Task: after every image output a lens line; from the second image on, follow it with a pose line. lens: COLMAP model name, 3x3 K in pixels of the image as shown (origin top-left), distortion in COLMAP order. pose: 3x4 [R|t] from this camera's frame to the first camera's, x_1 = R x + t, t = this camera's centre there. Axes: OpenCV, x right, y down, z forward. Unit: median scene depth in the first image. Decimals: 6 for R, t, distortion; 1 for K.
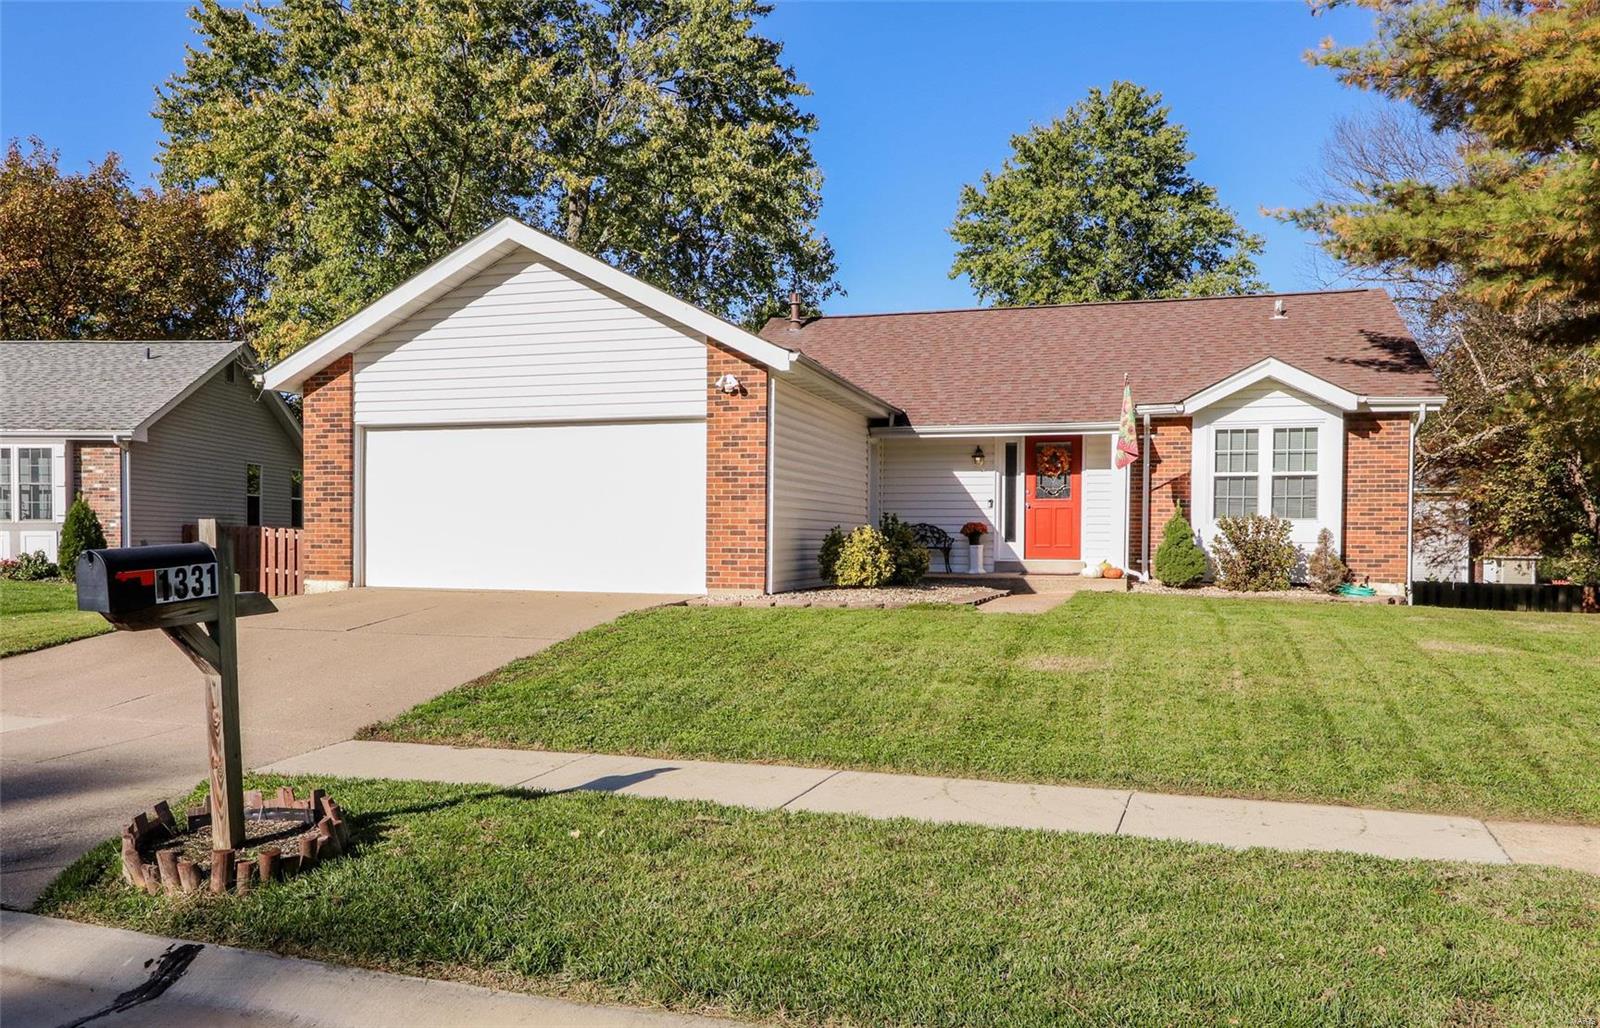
lens RADIAL K [[1173.9, 0, 758.6], [0, 1173.9, 571.0], [0, 0, 1]] dist [-0.021745, 0.018540]
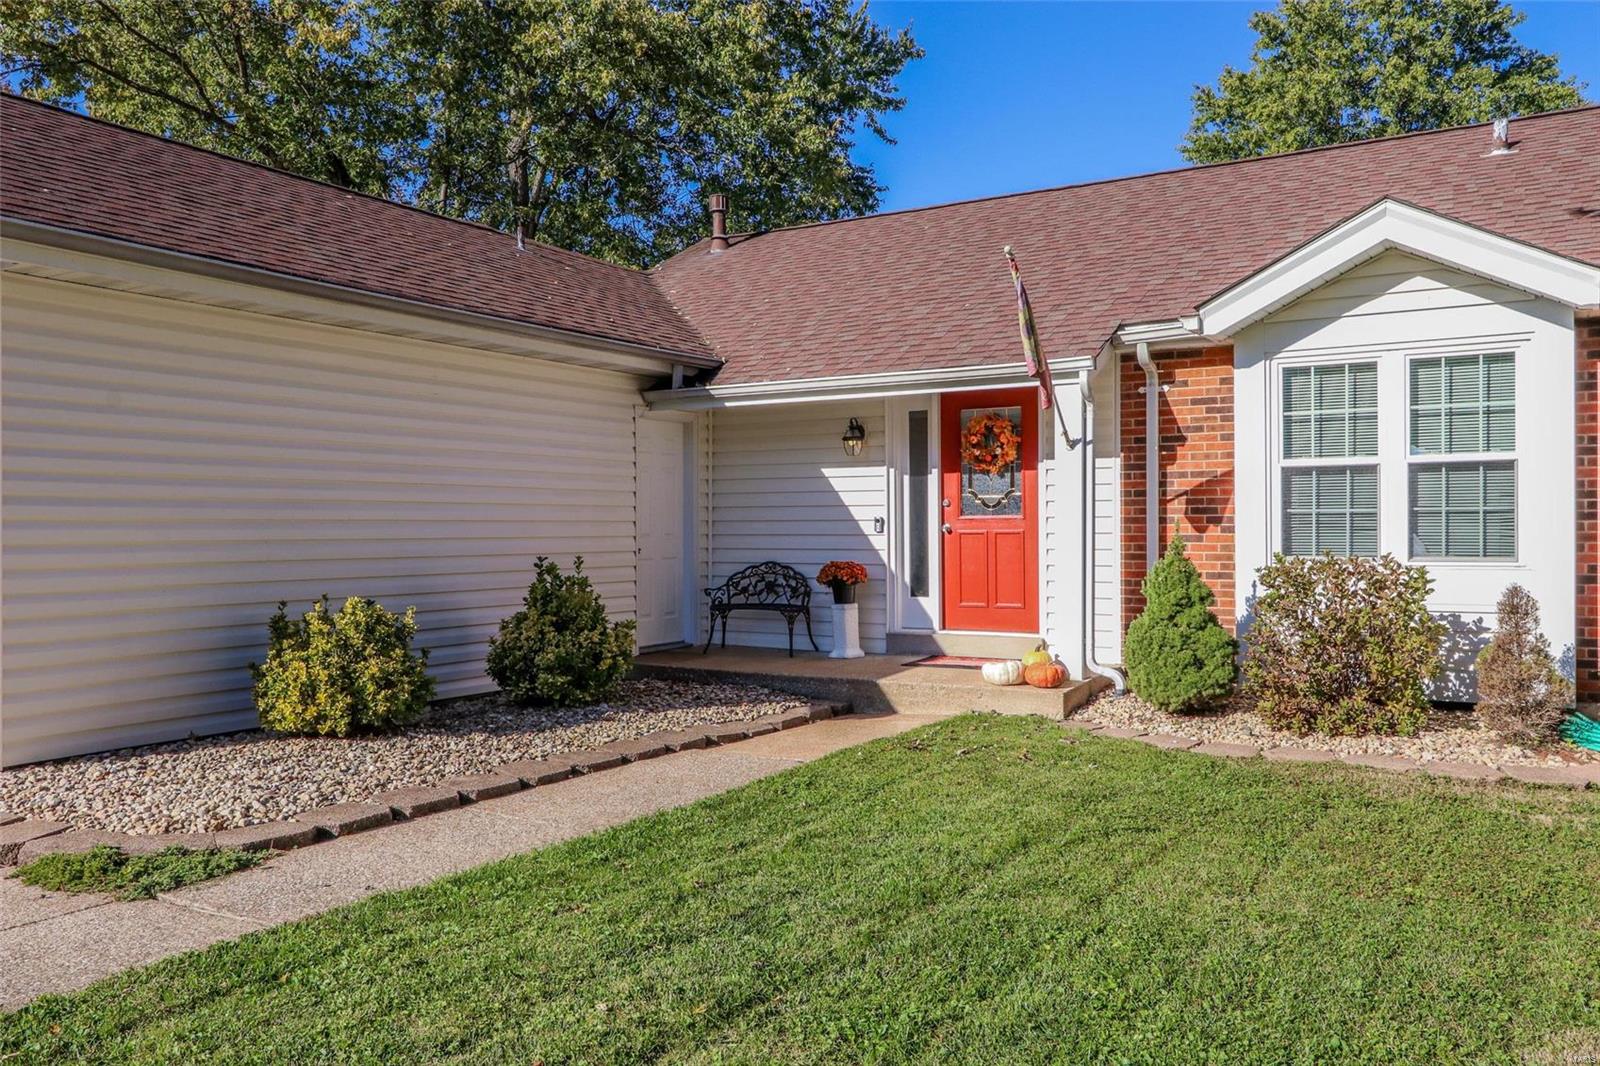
lens RADIAL K [[1229.2, 0, 796.6], [0, 1229.2, 532.6], [0, 0, 1]] dist [-0.001126, 0.003778]
pose [[0.973223, -0.009318, -0.229672, 0.315004], [0.003281, 0.999639, -0.026653, -0.042697], [0.229838, 0.025186, 0.972903, 0.480240]]
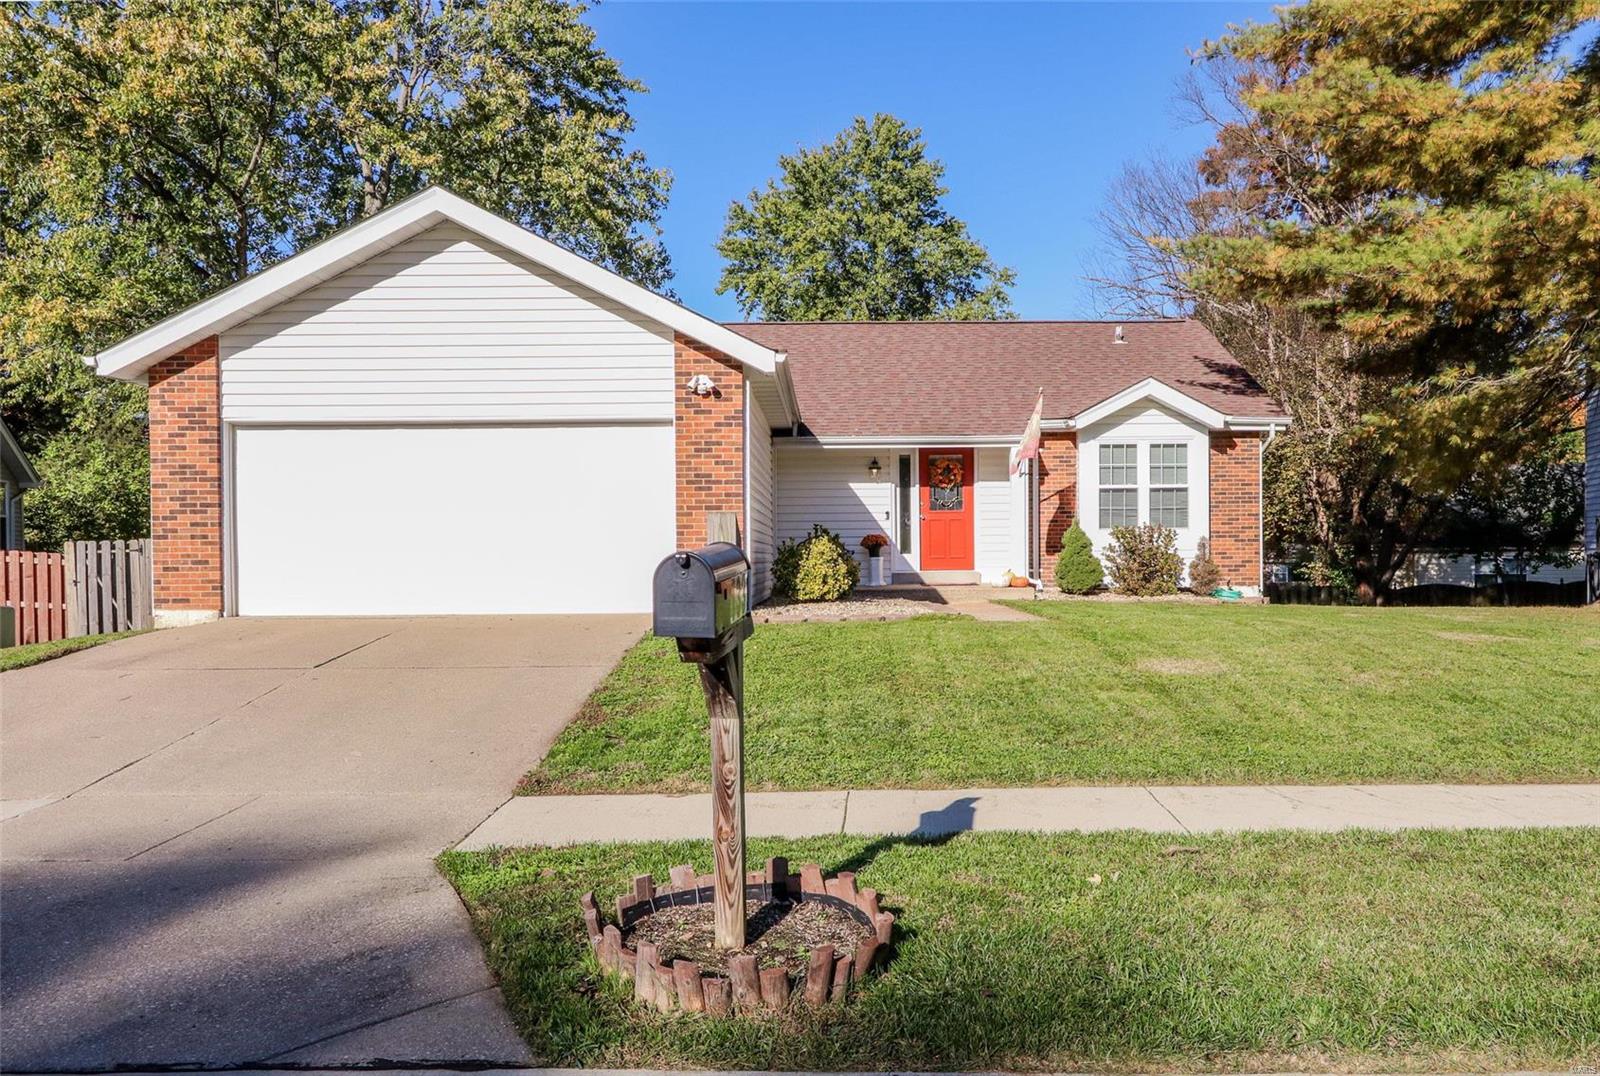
lens RADIAL K [[1175.5, 0, 848.8], [0, 1175.5, 580.5], [0, 0, 1]] dist [-0.022516, 0.019639]
pose [[0.949437, -0.020554, 0.313283, -0.161008], [0.022899, 0.999731, -0.003807, 0.001072], [-0.313120, 0.010789, 0.949652, 0.064451]]
